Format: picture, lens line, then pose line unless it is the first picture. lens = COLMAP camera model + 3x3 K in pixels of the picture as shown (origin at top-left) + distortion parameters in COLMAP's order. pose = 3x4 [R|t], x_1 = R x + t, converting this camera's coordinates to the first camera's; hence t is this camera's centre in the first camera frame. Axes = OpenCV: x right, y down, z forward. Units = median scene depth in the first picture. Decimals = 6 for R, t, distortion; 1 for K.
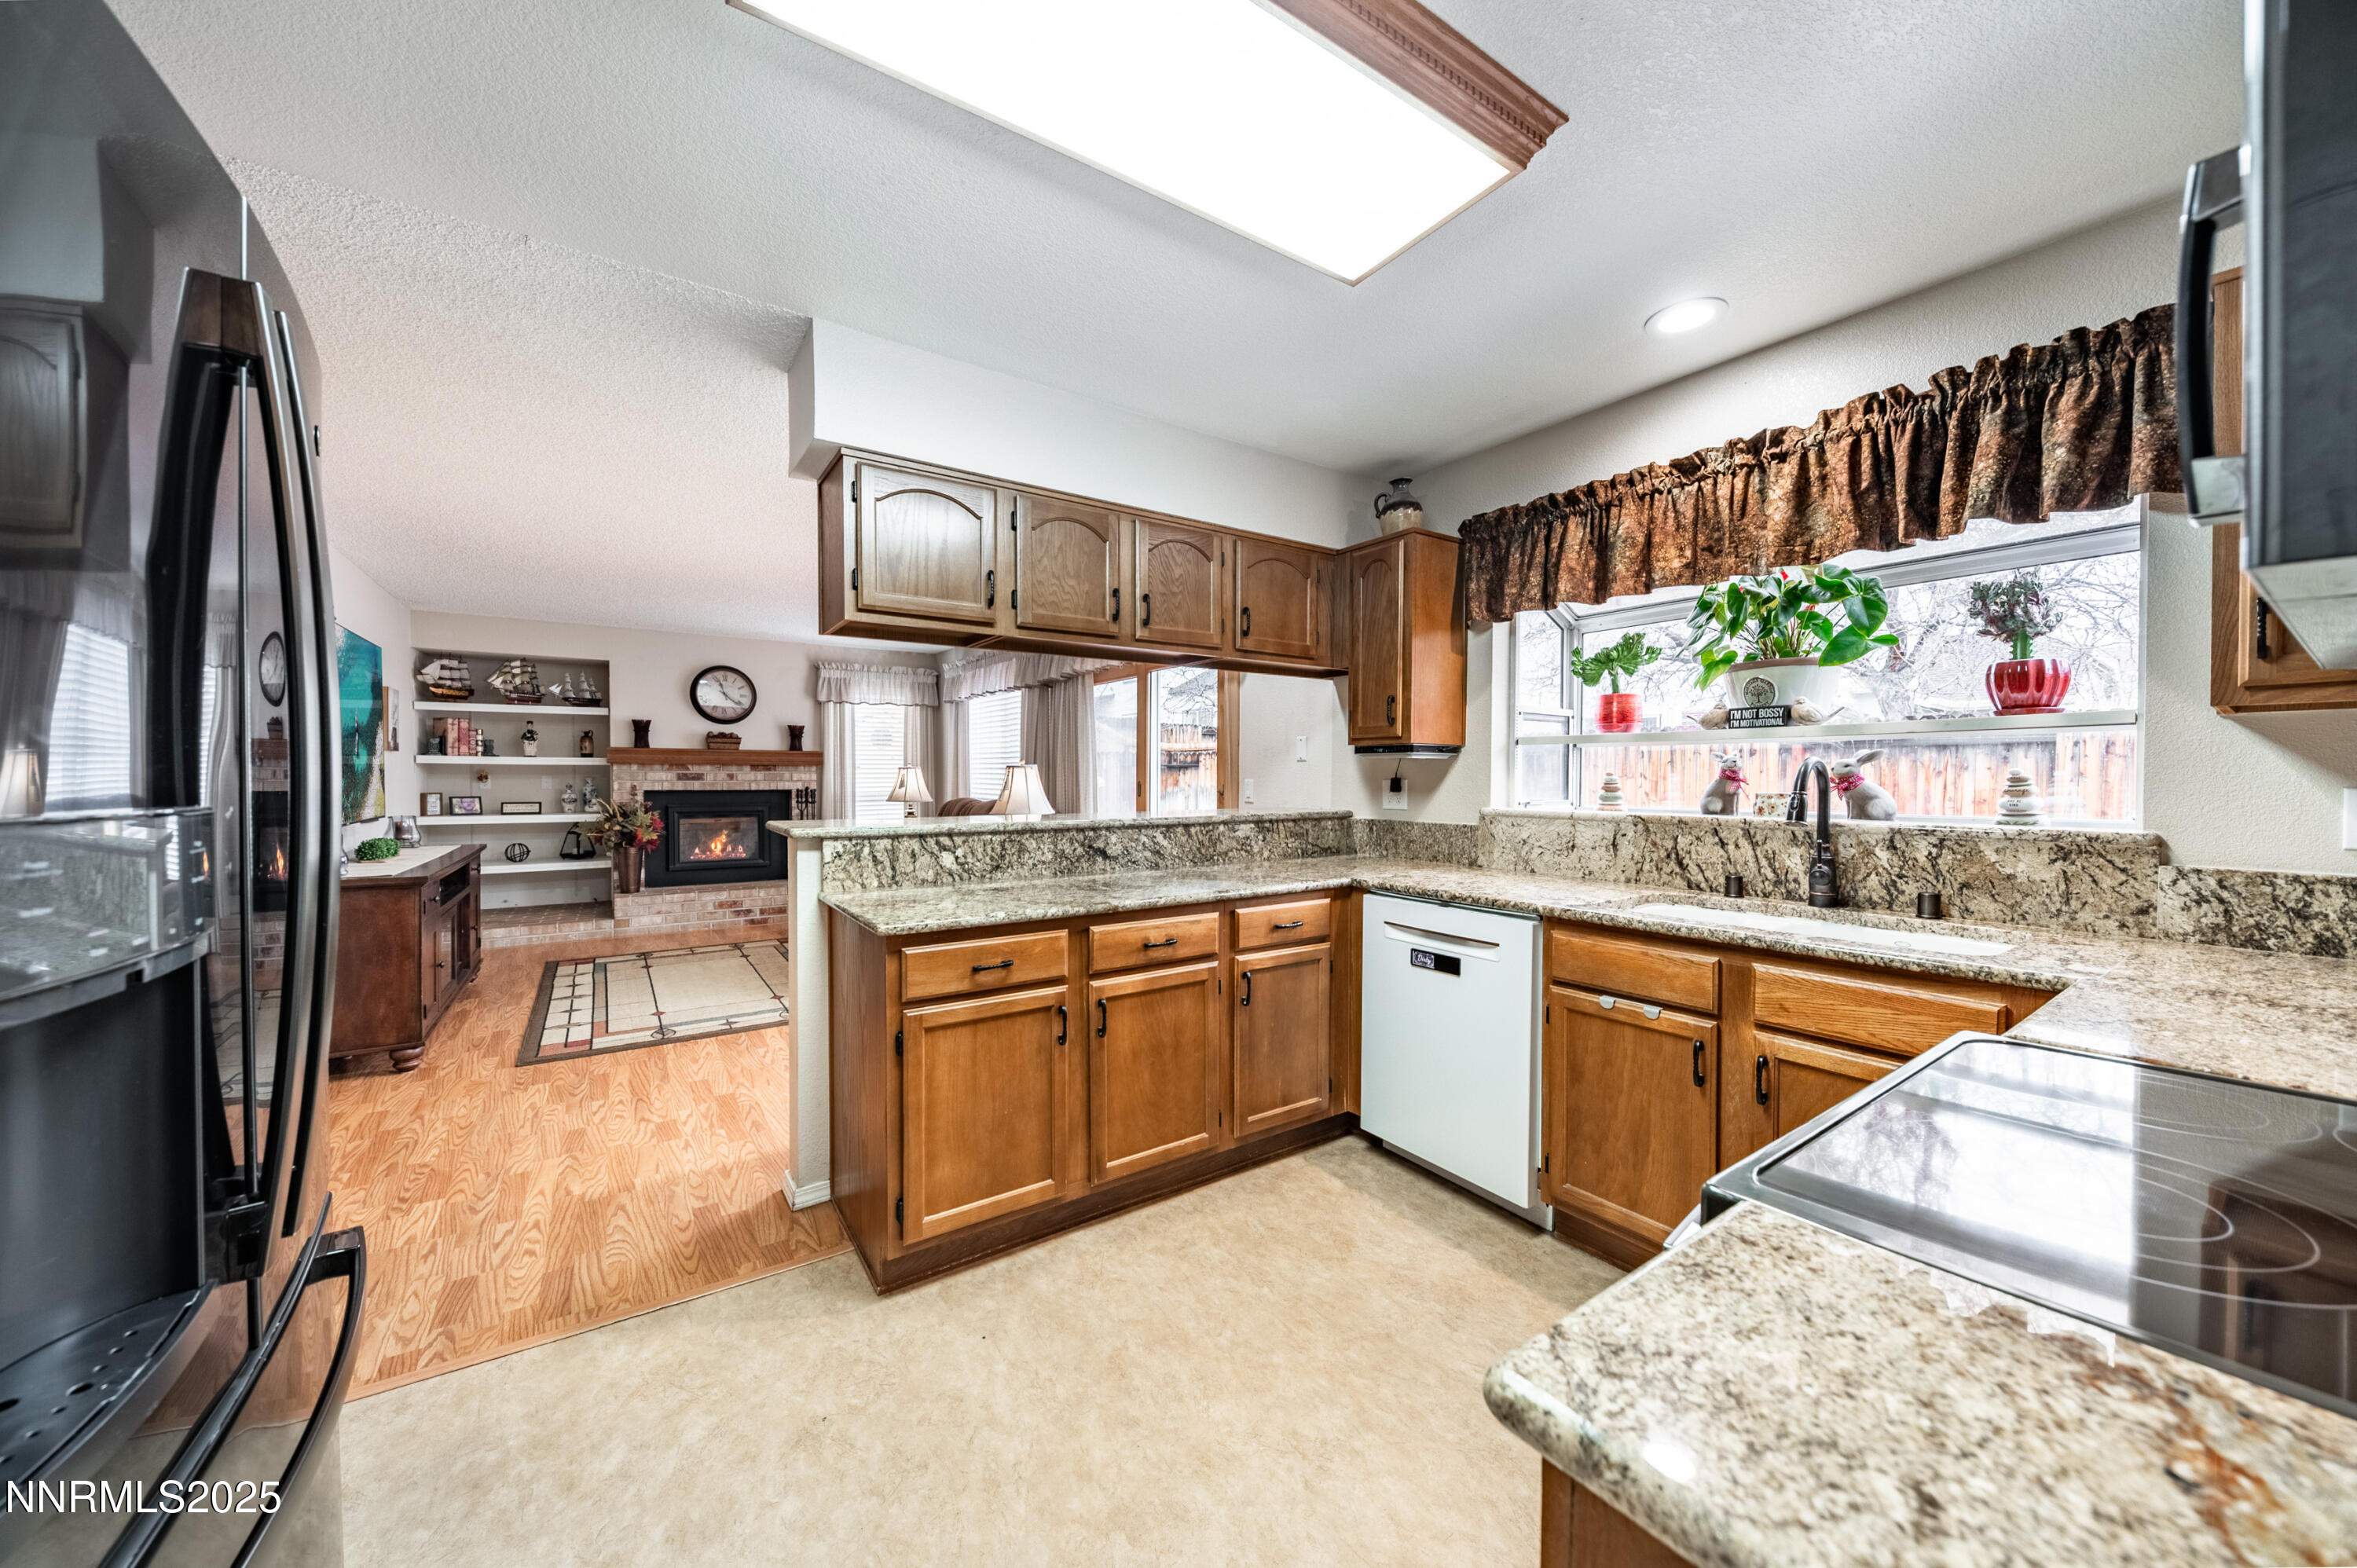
lens RADIAL K [[818.9, 0, 1167.9], [0, 818.9, 793.3], [0, 0, 1]] dist [0.006137, -0.000049]
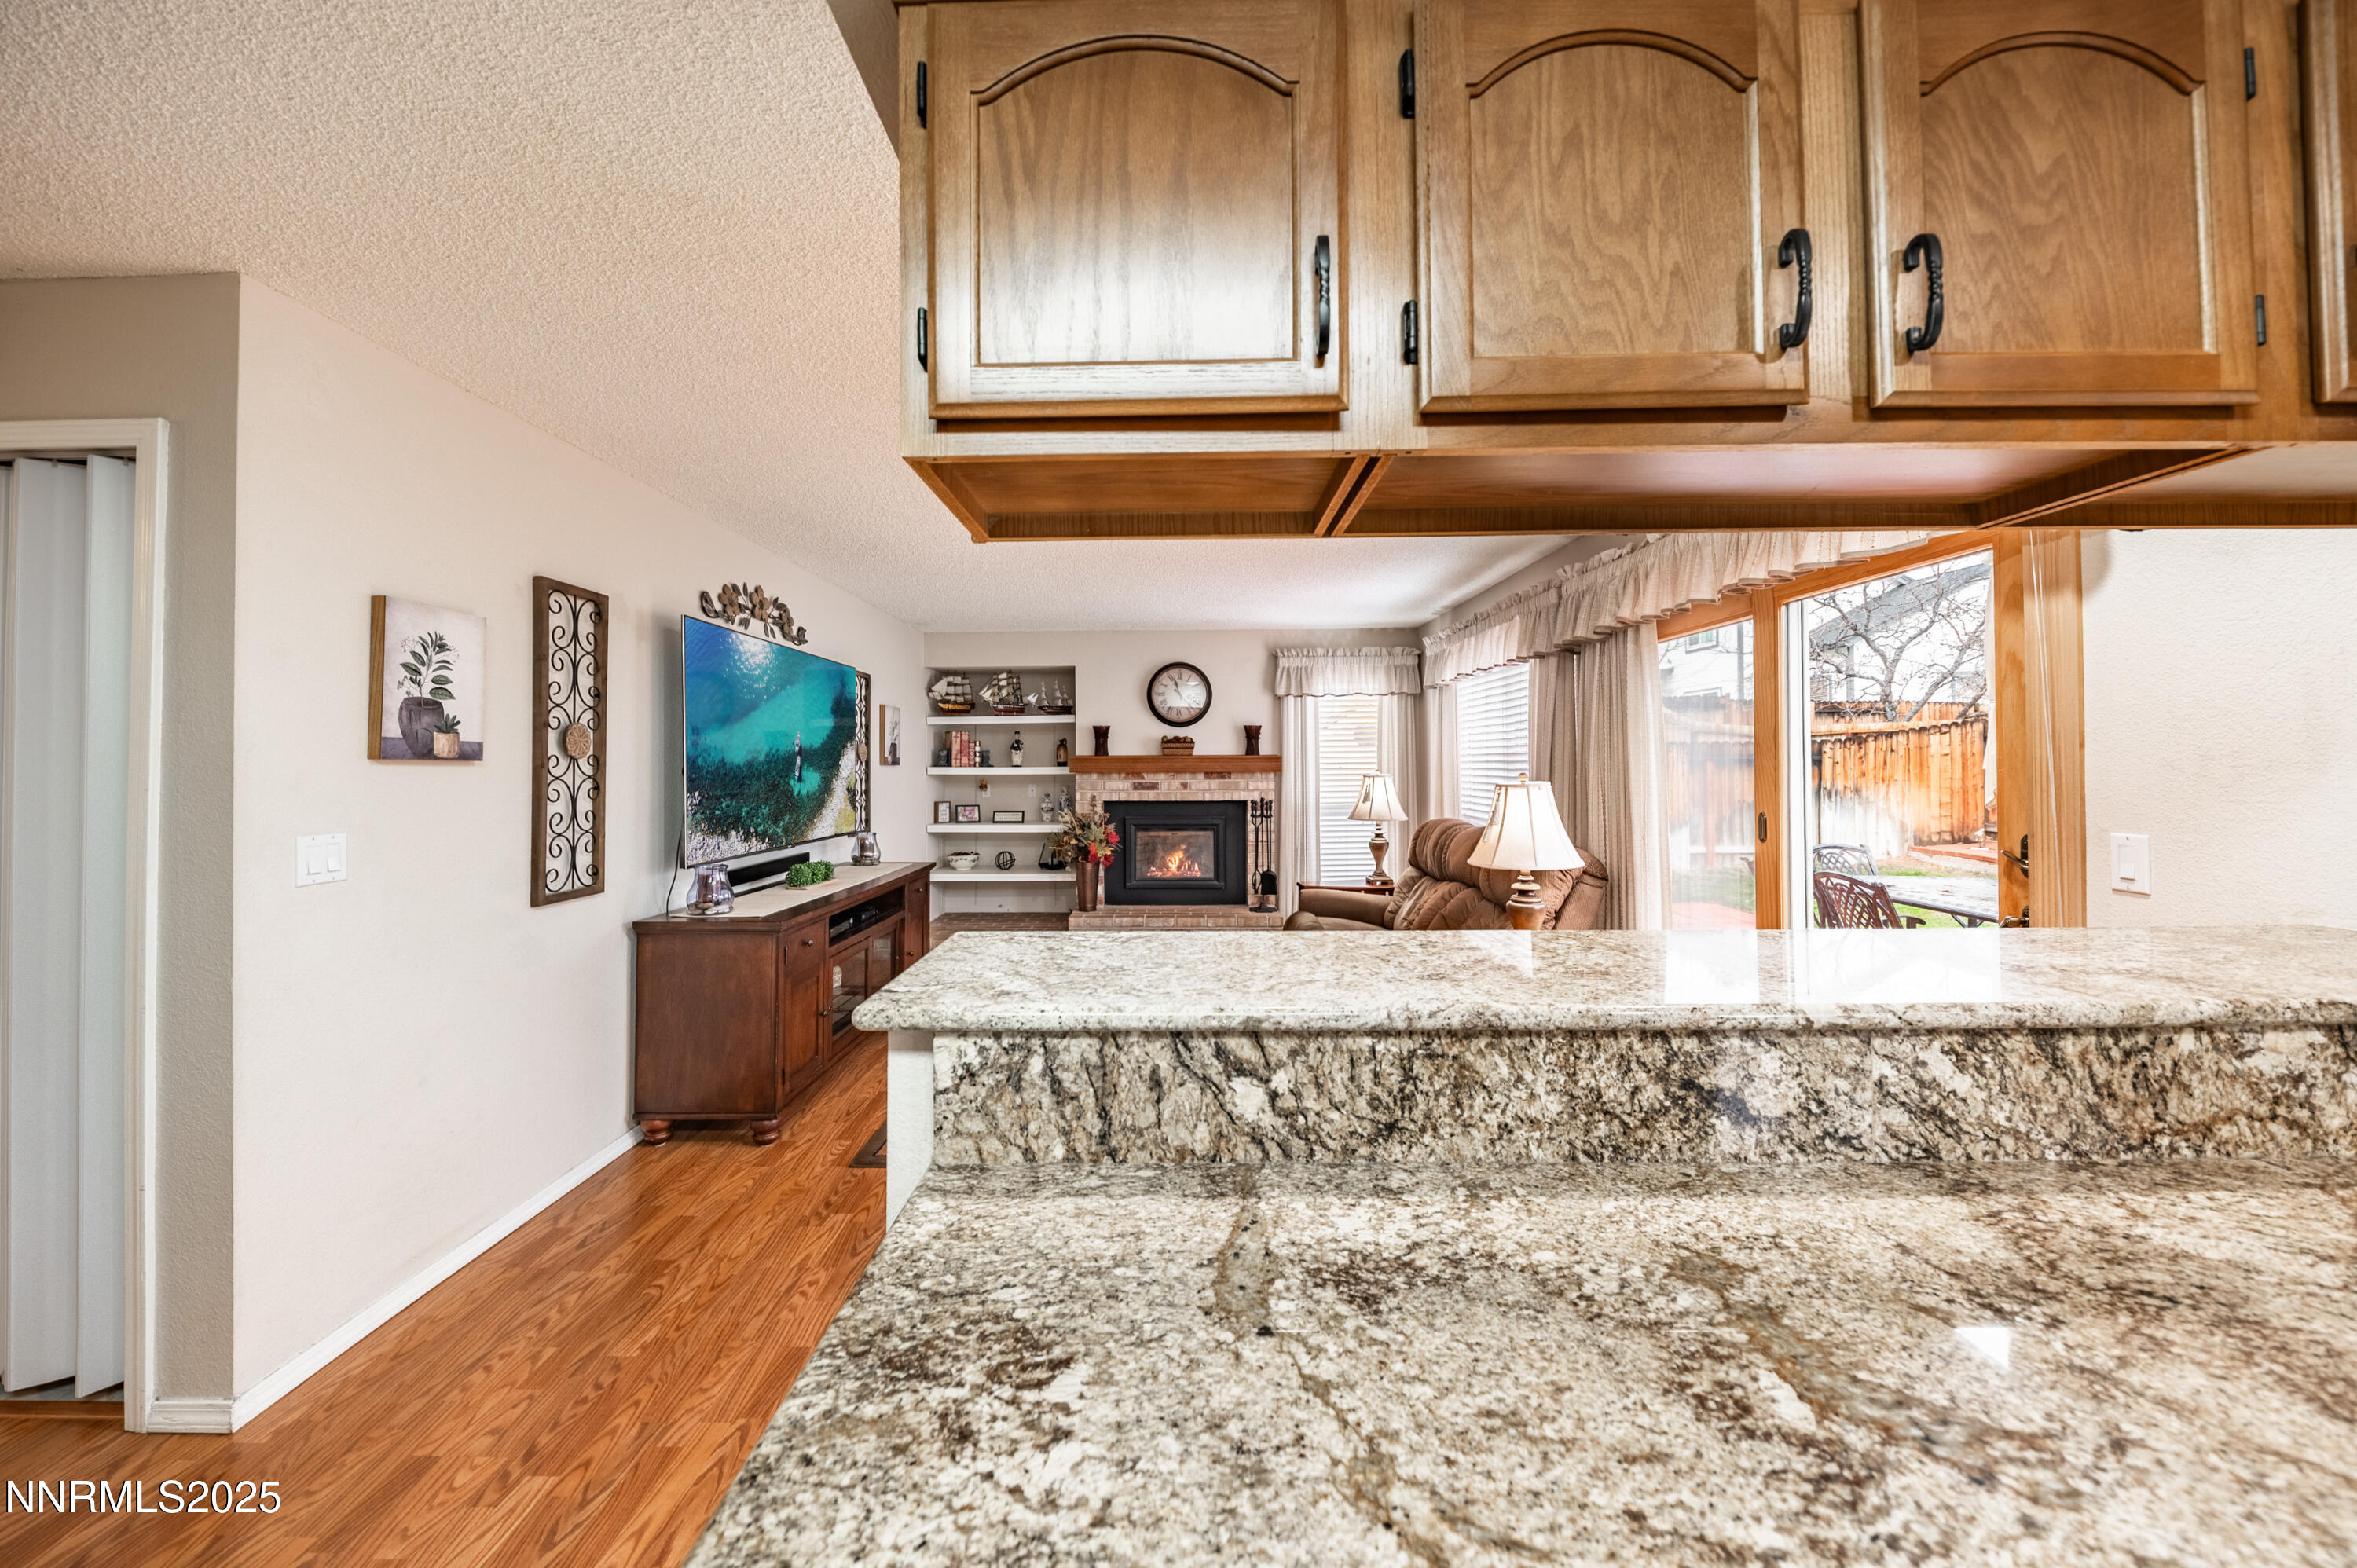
lens RADIAL K [[834.8, 0, 1172.2], [0, 834.8, 756.1], [0, 0, 1]] dist [0.009575, -0.006252]
pose [[0.823680, -0.014573, -0.566868, -0.070125], [-0.004850, 0.999452, -0.032741, -0.053843], [0.567034, 0.029718, 0.823158, 0.579020]]
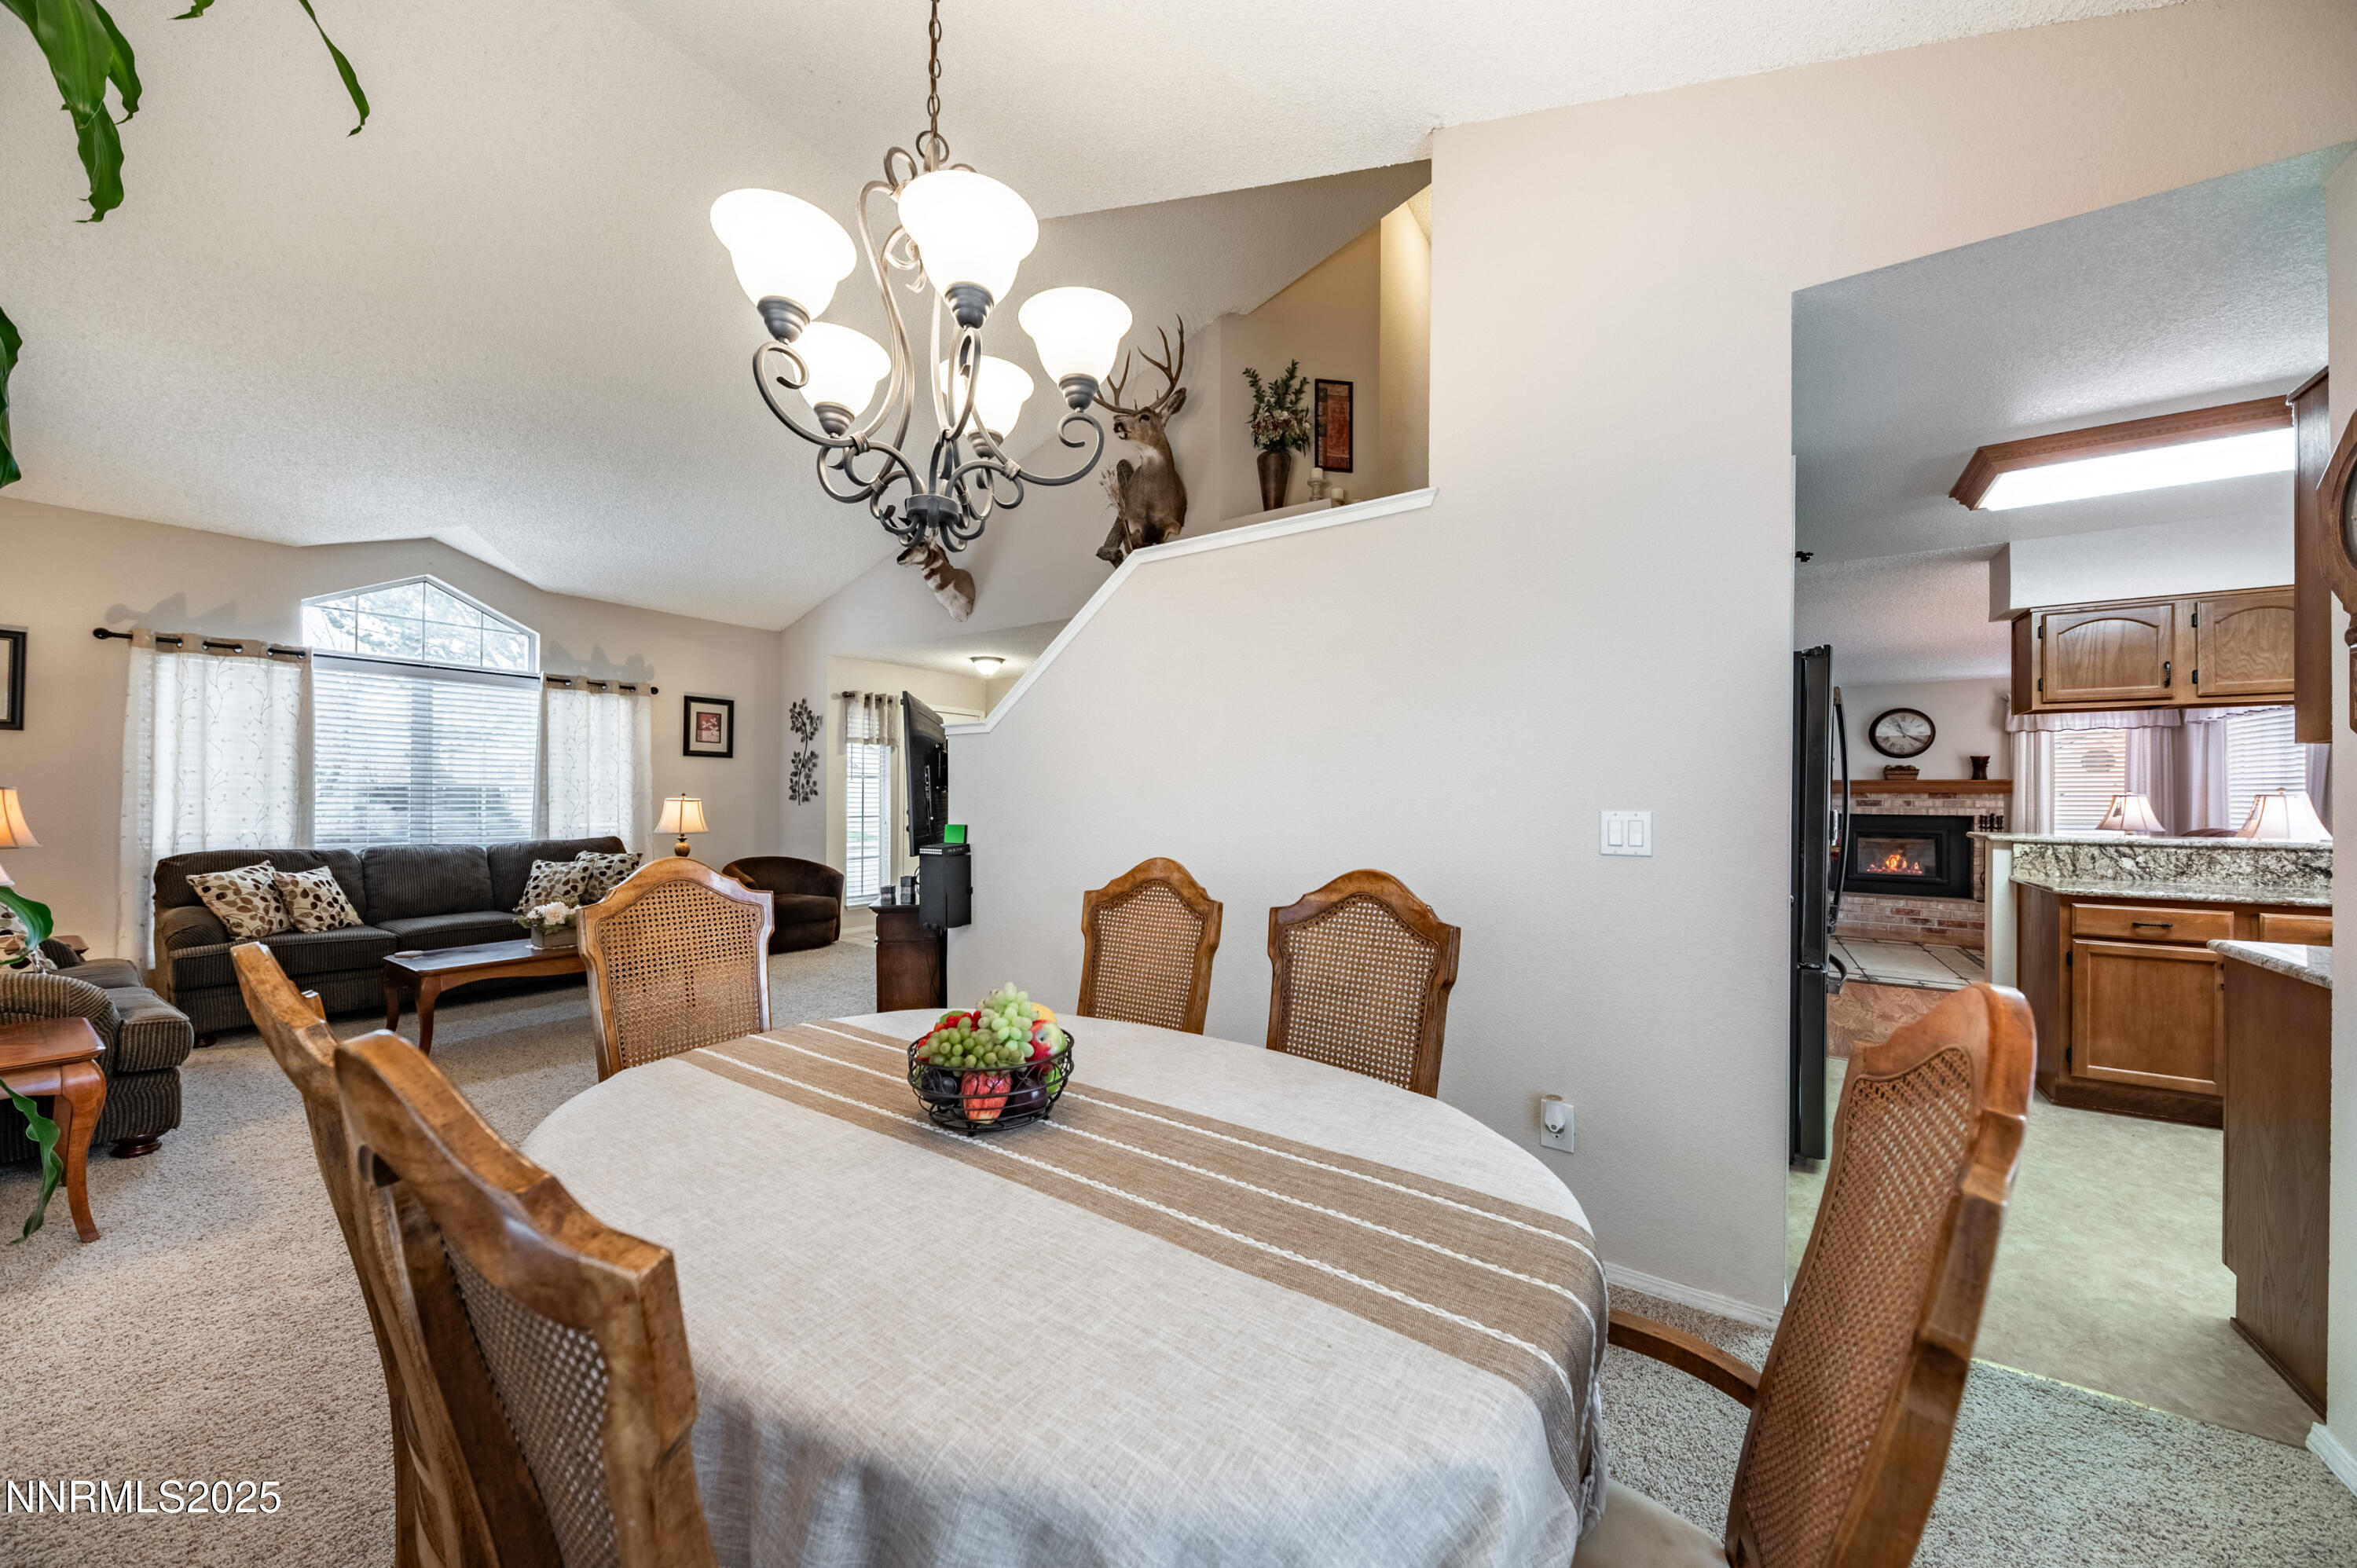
lens RADIAL K [[813.1, 0, 1178.2], [0, 813.1, 792.4], [0, 0, 1]] dist [0.007634, -0.005588]
pose [[0.367757, -0.003705, -0.929915, 0.377032], [-0.026292, 0.999551, -0.014380, 0.018996], [0.929550, 0.029737, 0.367494, -0.905504]]
